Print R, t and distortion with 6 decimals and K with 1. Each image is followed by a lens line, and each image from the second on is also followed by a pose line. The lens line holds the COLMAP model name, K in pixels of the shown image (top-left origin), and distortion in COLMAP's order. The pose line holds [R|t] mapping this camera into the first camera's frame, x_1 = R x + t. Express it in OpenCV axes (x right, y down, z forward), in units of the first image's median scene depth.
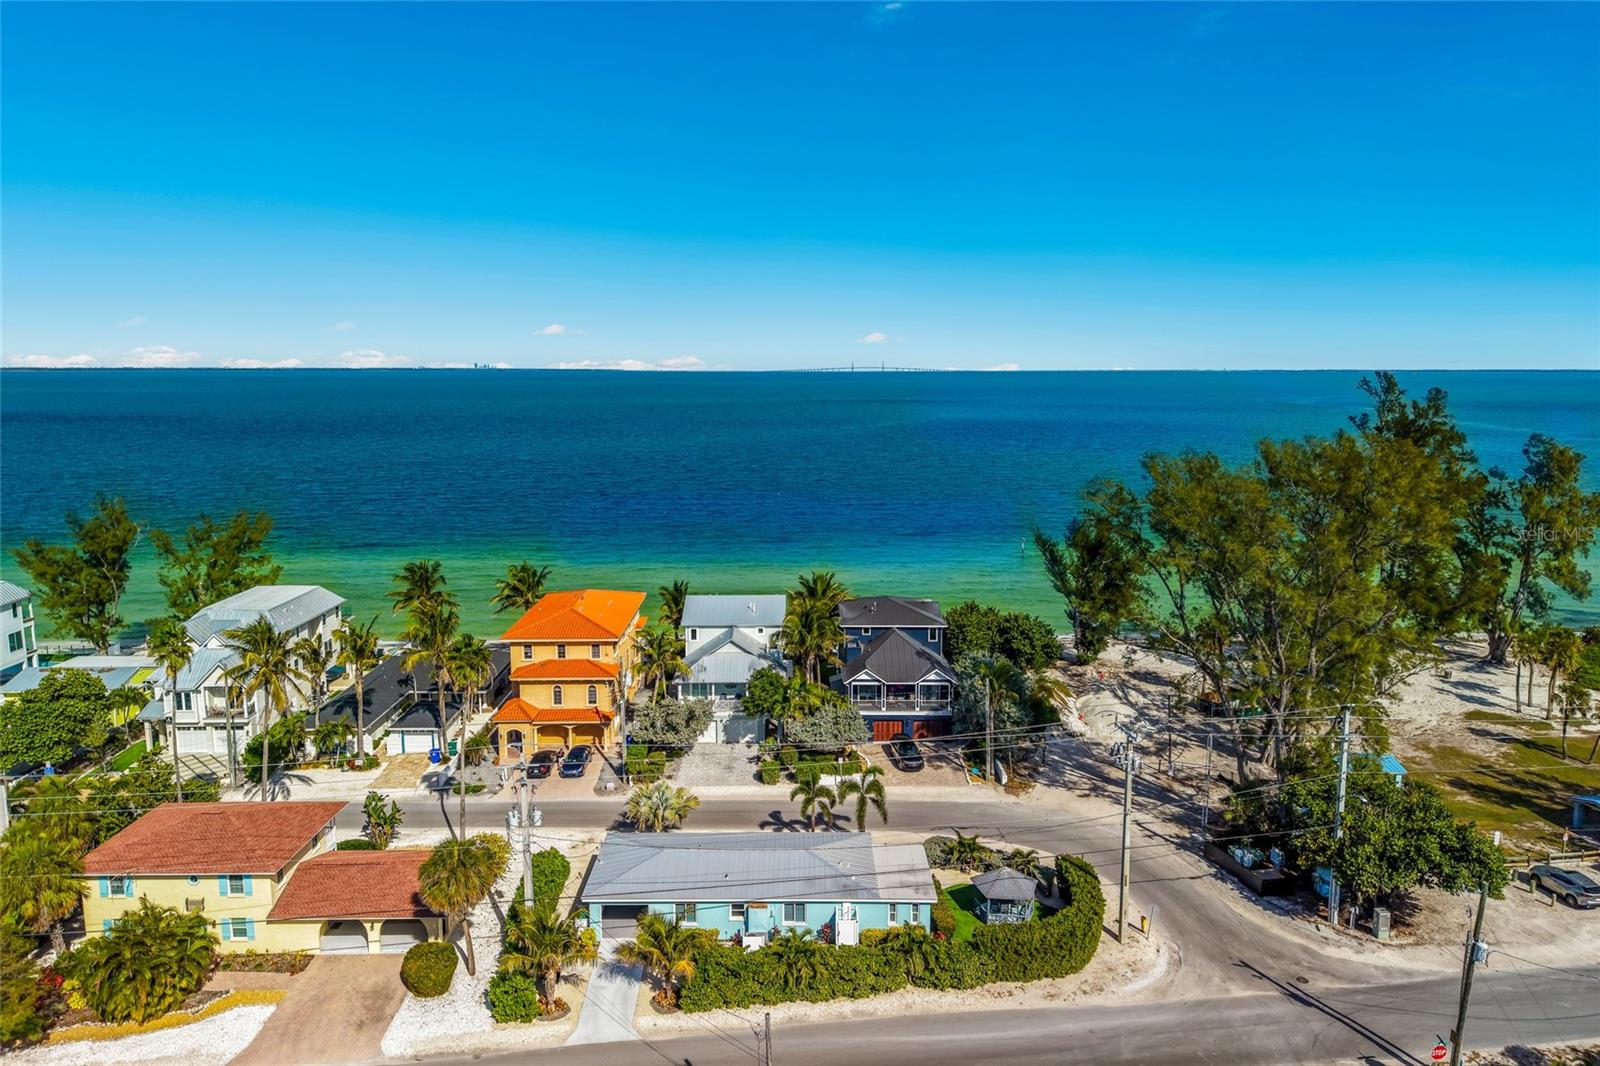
lens RADIAL K [[1068.2, 0, 794.1], [0, 1068.2, 519.2], [0, 0, 1]] dist [0.043251, -0.035901]
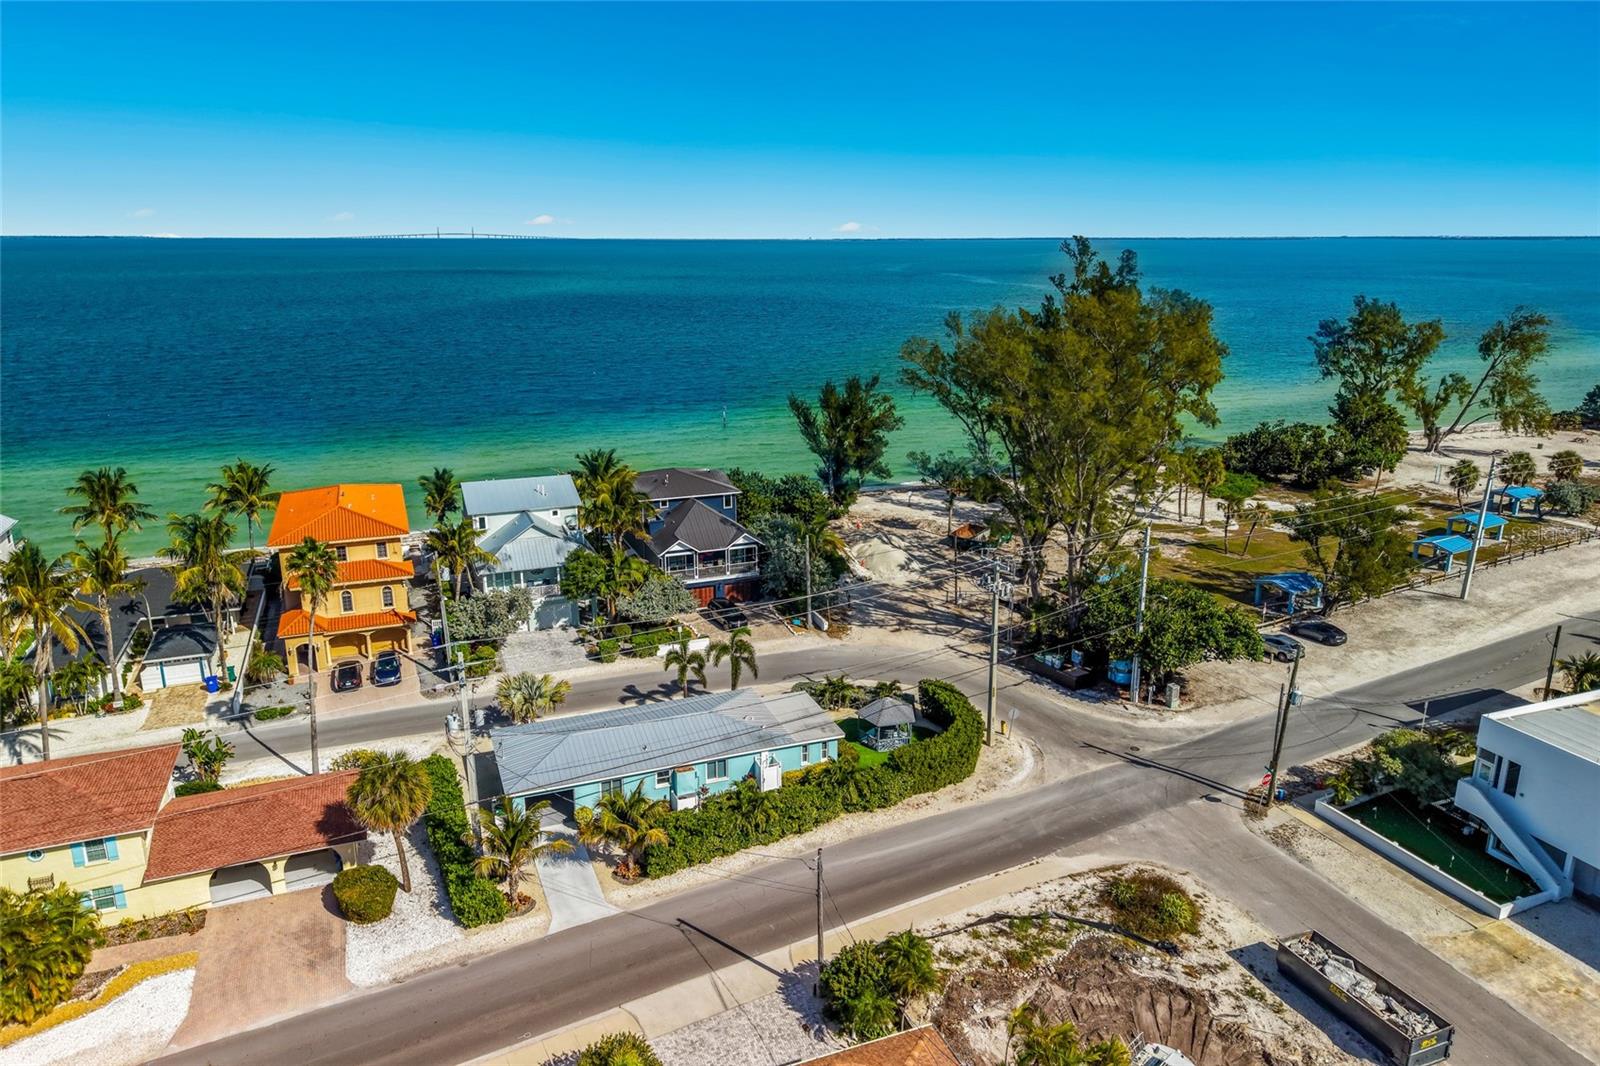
lens RADIAL K [[1068.2, 0, 787.2], [0, 1068.2, 523.8], [0, 0, 1]] dist [0.043251, -0.035901]
pose [[0.934140, -0.093591, 0.344416, -0.199392], [0.052261, 0.990473, 0.127406, 0.003182], [-0.353059, -0.101016, 0.930132, 0.032174]]
